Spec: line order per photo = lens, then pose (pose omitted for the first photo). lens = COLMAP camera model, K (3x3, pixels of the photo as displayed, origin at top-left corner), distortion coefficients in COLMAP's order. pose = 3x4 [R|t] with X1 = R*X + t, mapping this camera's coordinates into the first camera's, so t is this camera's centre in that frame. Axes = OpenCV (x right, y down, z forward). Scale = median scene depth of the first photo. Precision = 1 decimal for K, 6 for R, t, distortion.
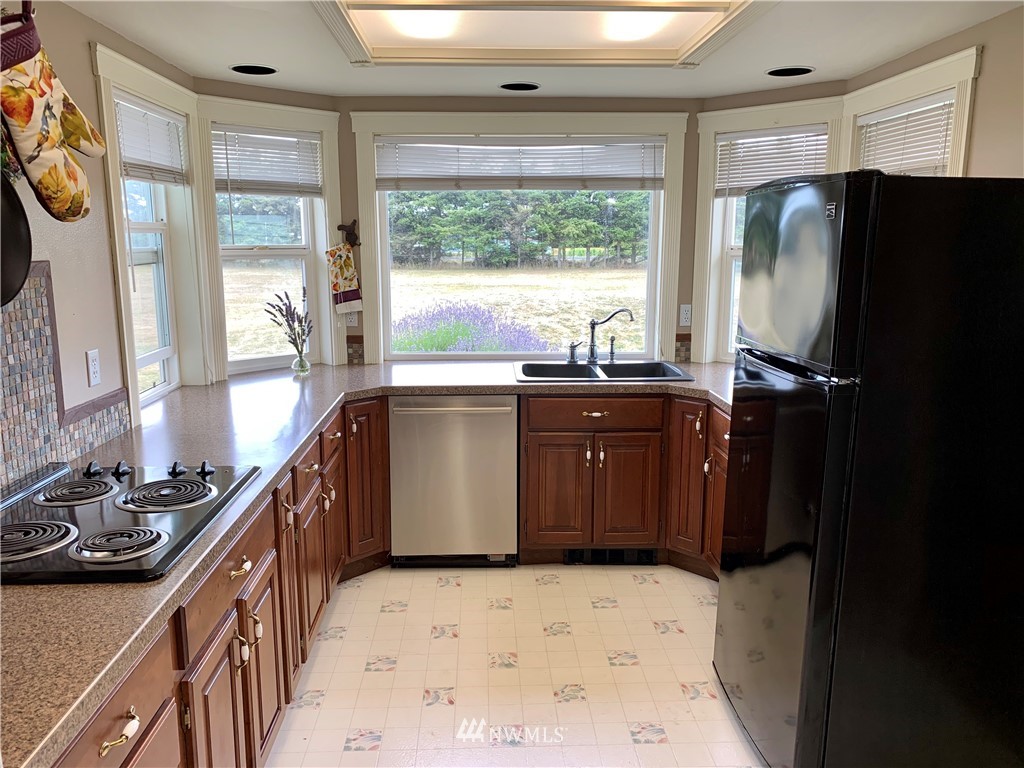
lens RADIAL K [[788.4, 0, 512.0], [0, 788.4, 384.0], [0, 0, 1]] dist [0.074205, -0.069662]
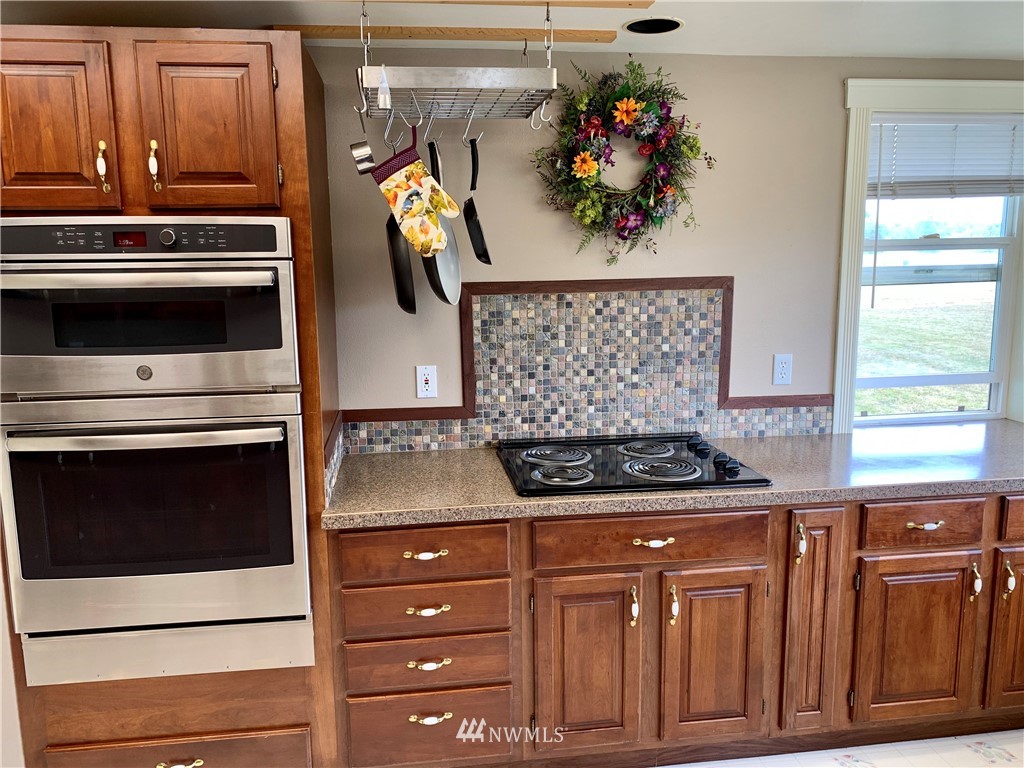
lens RADIAL K [[788.4, 0, 512.0], [0, 788.4, 384.0], [0, 0, 1]] dist [0.074205, -0.069662]
pose [[0.088976, 0.157220, -0.983547, 0.660478], [-0.163101, 0.976435, 0.141328, -0.111823], [0.982589, 0.147843, 0.112522, 0.559405]]
